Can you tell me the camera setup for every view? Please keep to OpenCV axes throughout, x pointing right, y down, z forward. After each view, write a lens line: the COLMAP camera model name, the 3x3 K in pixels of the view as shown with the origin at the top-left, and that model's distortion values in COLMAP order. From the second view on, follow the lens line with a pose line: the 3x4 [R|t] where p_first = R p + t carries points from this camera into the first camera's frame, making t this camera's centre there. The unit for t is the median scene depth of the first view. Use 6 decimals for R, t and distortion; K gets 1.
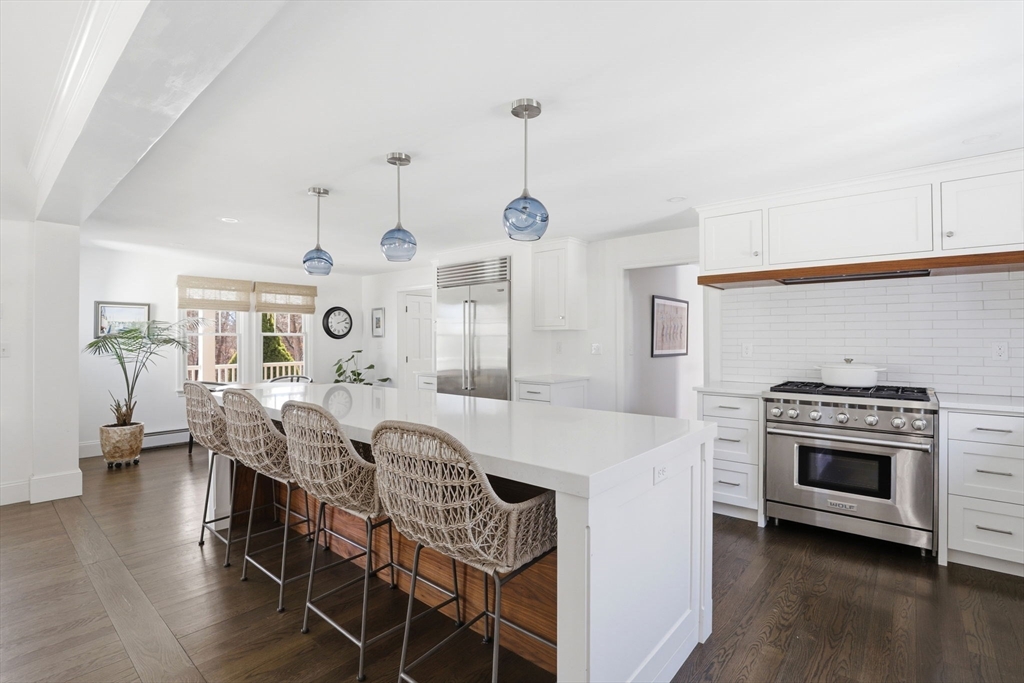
lens RADIAL K [[484.7, 0, 504.8], [0, 484.7, 335.1], [0, 0, 1]] dist [-0.013121, 0.000959]
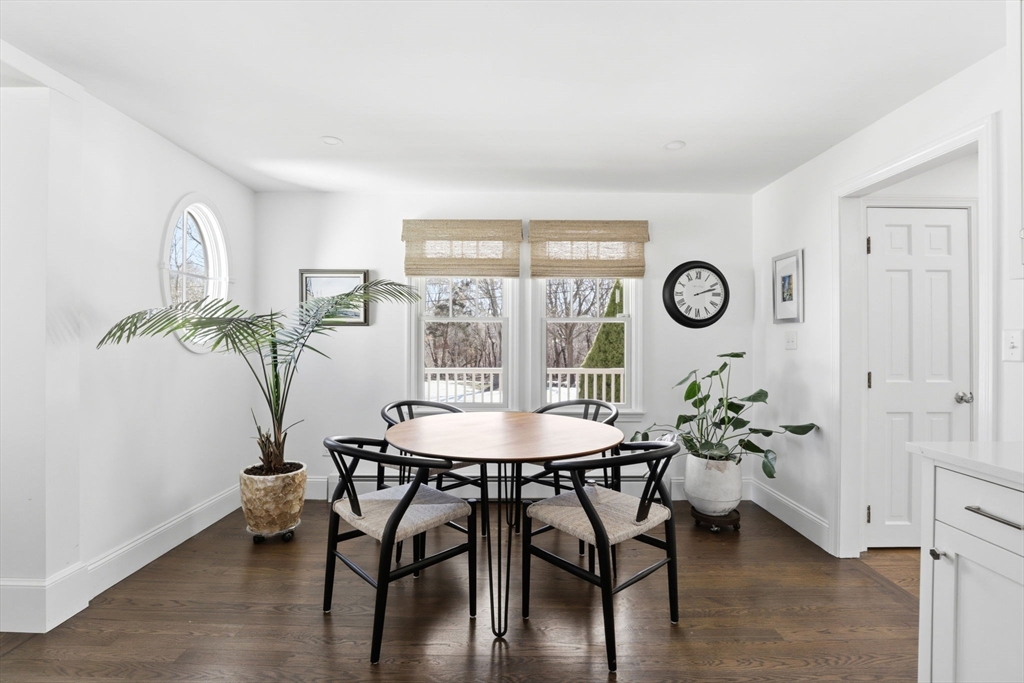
lens RADIAL K [[480.6, 0, 506.7], [0, 480.6, 335.9], [0, 0, 1]] dist [-0.022904, 0.004686]
pose [[0.657402, 0.001012, -0.753539, -0.113343], [0.000722, 0.999998, 0.001973, 0.015560], [0.753540, -0.001841, 0.657400, 0.561711]]
